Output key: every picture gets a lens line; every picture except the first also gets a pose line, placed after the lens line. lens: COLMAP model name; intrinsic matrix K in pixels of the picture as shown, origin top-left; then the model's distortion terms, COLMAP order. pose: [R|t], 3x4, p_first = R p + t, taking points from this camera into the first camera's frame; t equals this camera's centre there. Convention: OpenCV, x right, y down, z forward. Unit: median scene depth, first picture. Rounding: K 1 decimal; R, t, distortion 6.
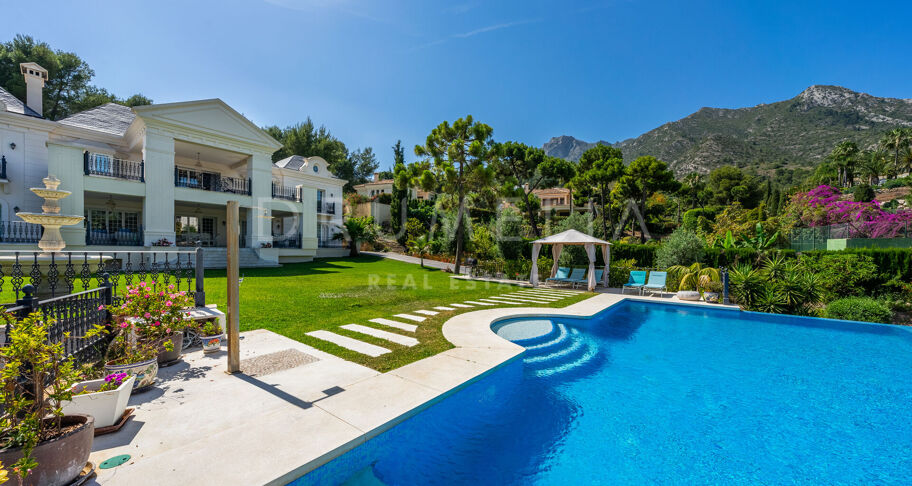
lens RADIAL K [[297.8, 0, 460.5], [0, 297.8, 246.9], [0, 0, 1]] dist [-0.007472, 0.001372]
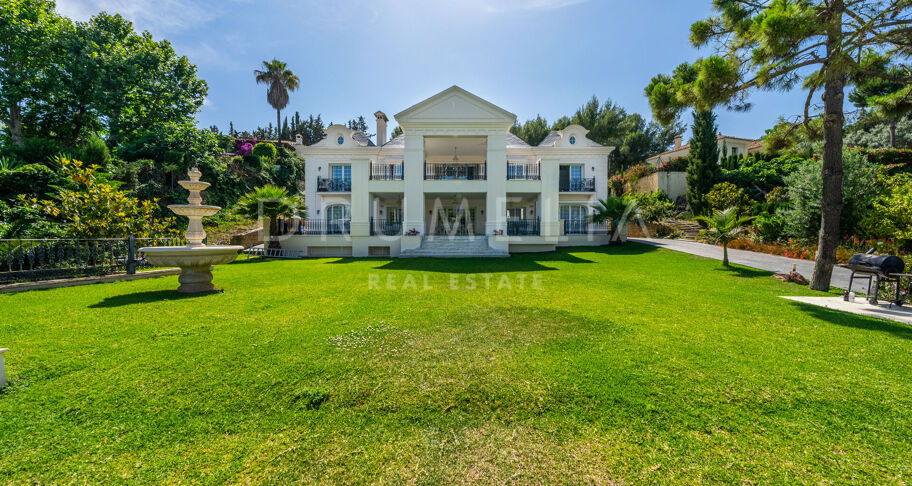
lens RADIAL K [[297.8, 0, 485.4], [0, 297.8, 241.4], [0, 0, 1]] dist [-0.007472, 0.001372]
pose [[0.624509, -0.001413, -0.781016, 0.016774], [0.020925, 0.999670, 0.014923, 0.006132], [0.780737, -0.025663, 0.624333, 0.327424]]
